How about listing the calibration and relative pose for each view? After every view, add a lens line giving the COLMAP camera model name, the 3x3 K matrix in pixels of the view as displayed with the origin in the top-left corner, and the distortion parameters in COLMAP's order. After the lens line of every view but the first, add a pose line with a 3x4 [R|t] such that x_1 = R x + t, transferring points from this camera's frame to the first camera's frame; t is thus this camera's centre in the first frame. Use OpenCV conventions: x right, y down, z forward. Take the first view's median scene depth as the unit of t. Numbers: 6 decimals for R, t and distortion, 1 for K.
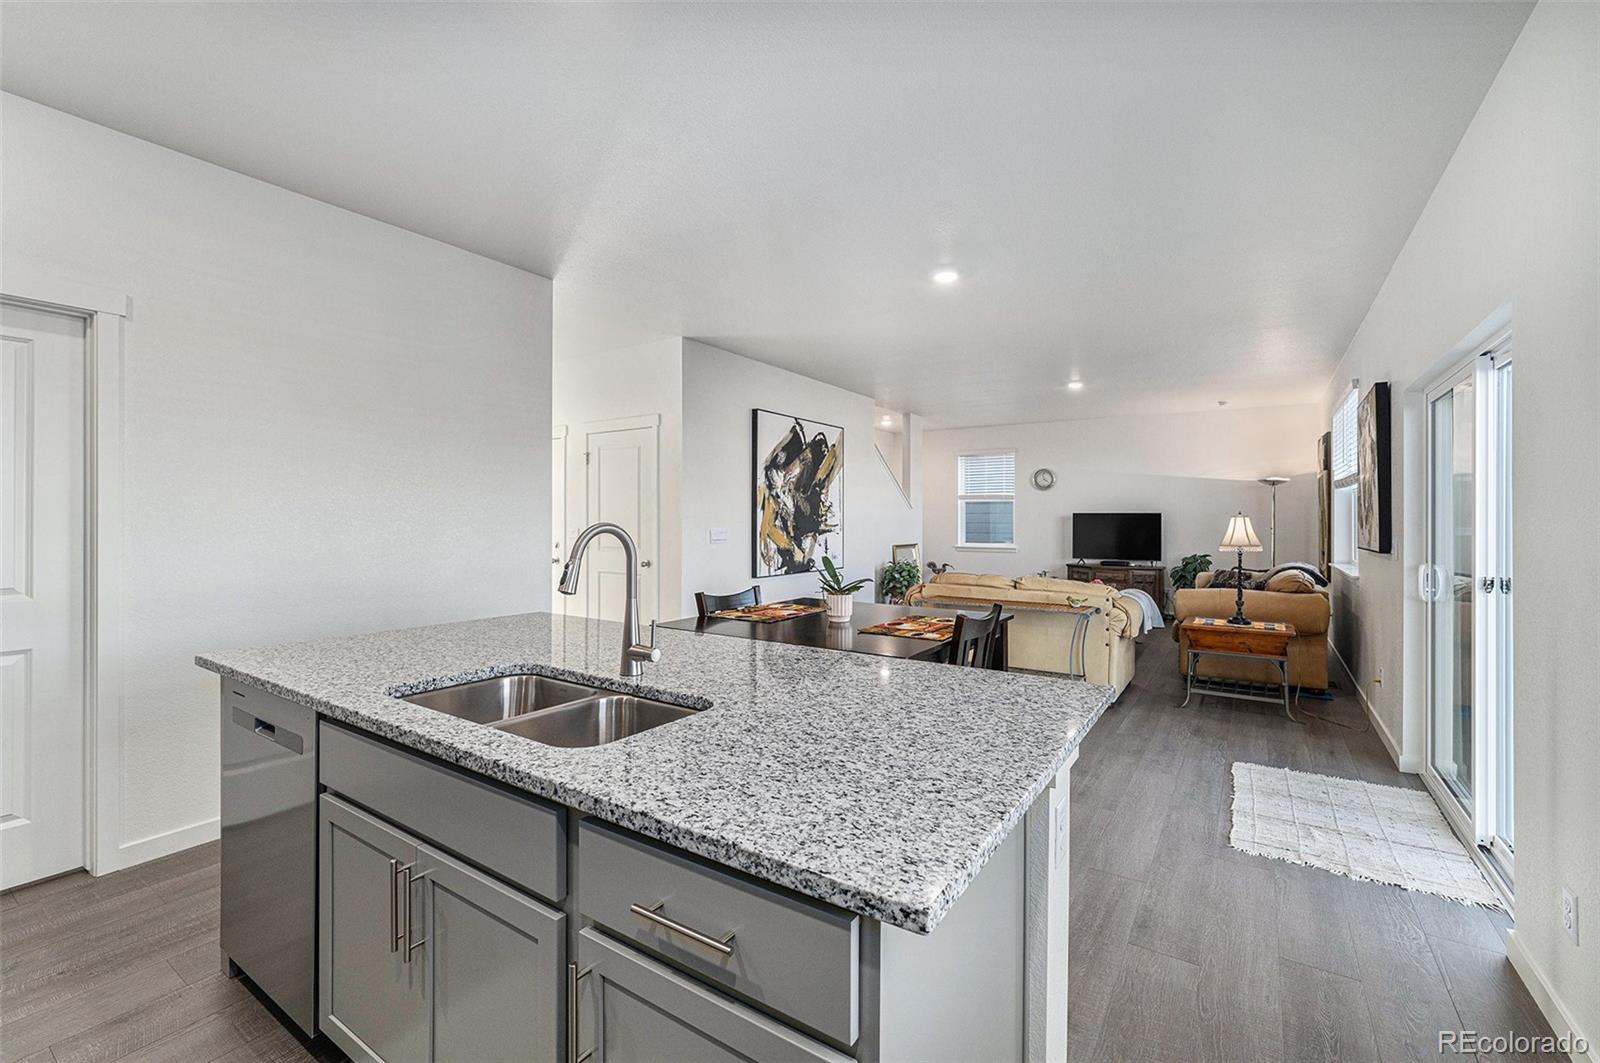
lens RADIAL K [[674.3, 0, 807.1], [0, 674.3, 526.4], [0, 0, 1]] dist [-0.010484, 0.000312]
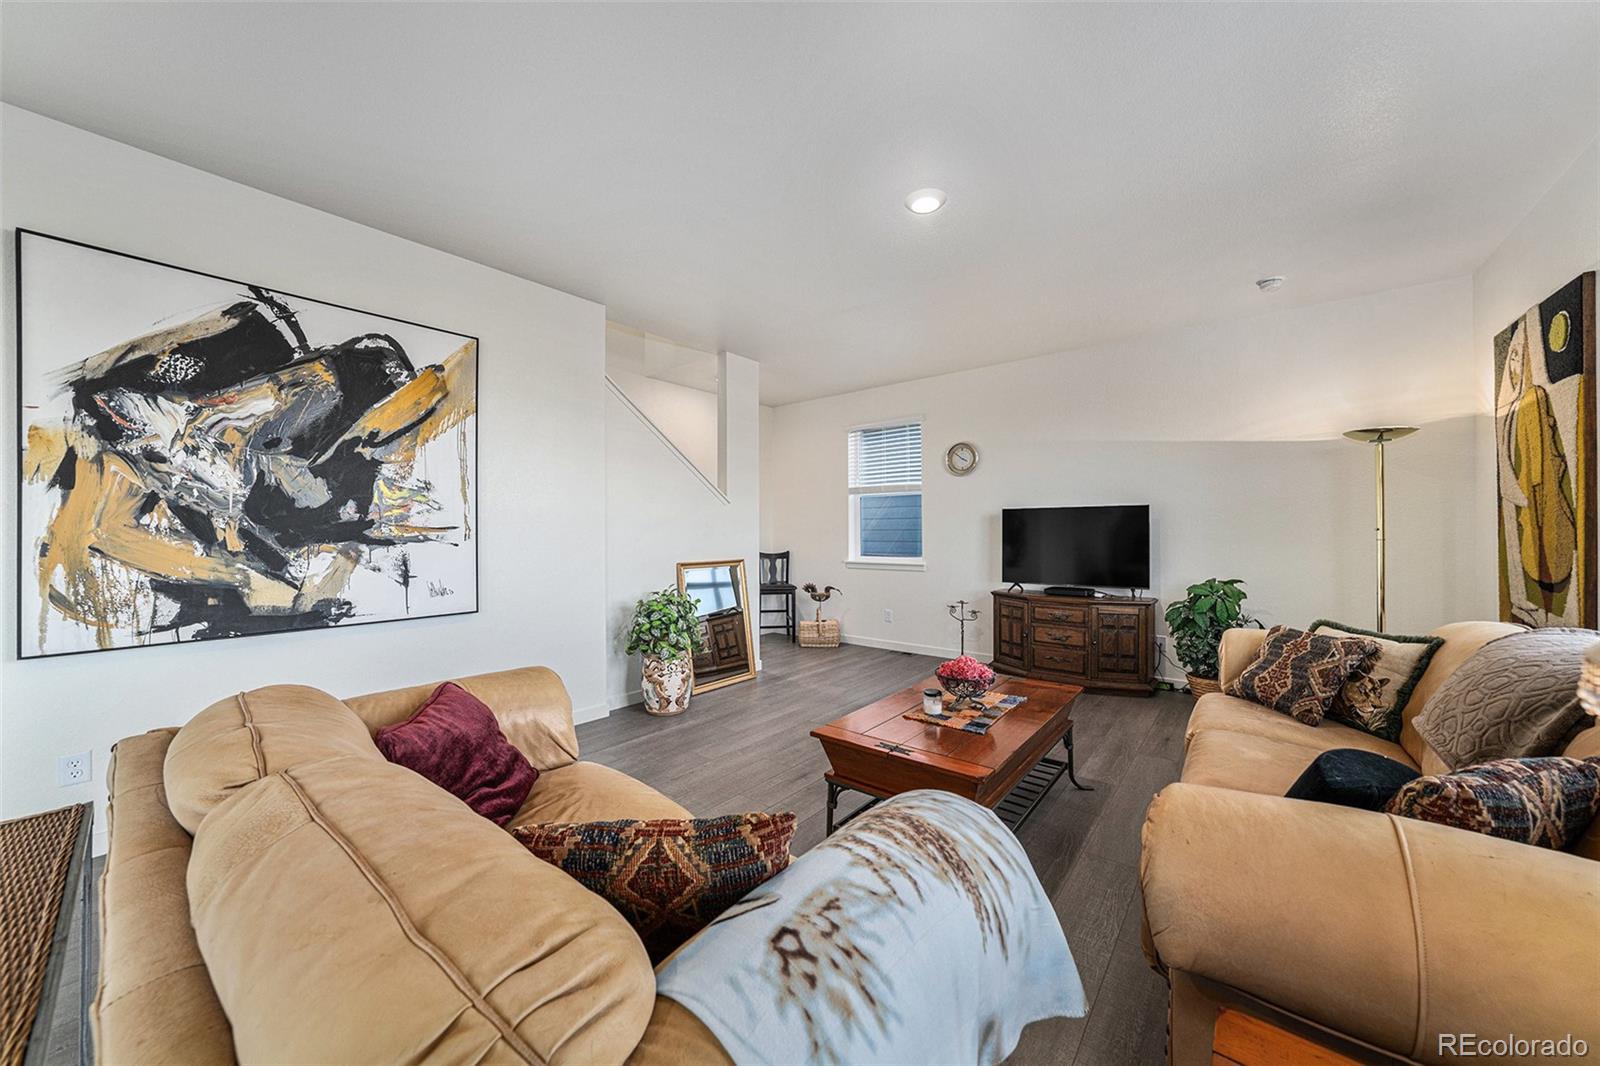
lens RADIAL K [[559.0, 0, 813.9], [0, 559.0, 528.6], [0, 0, 1]] dist [-0.010331, 0.000291]
pose [[0.995633, -0.008151, -0.092993, 0.369825], [0.006643, 0.999841, -0.016520, 0.007639], [0.093113, 0.015830, 0.995530, 0.646463]]
